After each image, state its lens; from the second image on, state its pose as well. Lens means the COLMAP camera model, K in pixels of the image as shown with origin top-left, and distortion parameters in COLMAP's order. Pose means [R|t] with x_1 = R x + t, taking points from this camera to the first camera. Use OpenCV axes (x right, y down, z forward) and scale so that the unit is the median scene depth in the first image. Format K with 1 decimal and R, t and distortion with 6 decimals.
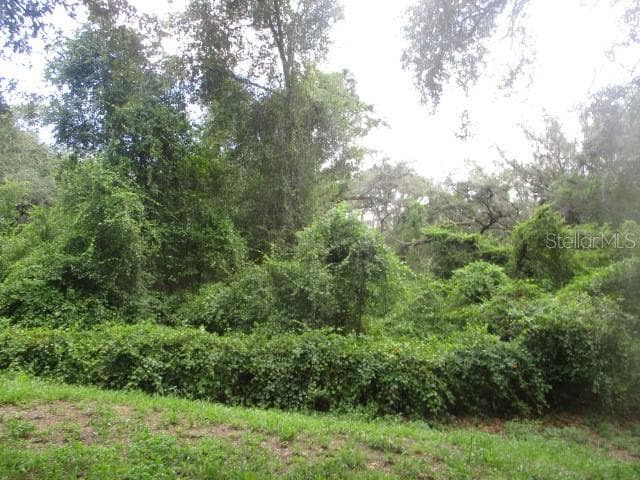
lens RADIAL K [[524.0, 0, 320.0], [0, 524.0, 240.0], [0, 0, 1]] dist [-0.008811, -0.002522]
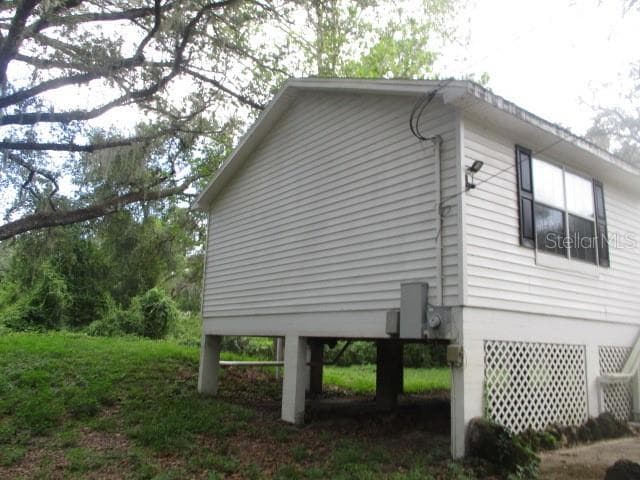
lens RADIAL K [[524.0, 0, 320.0], [0, 524.0, 240.0], [0, 0, 1]] dist [-0.008811, -0.002522]
pose [[0.990669, 0.036426, 0.131329, 0.441674], [-0.019948, 0.991998, -0.124664, -0.001212], [-0.134819, 0.120881, 0.983469, -1.381374]]
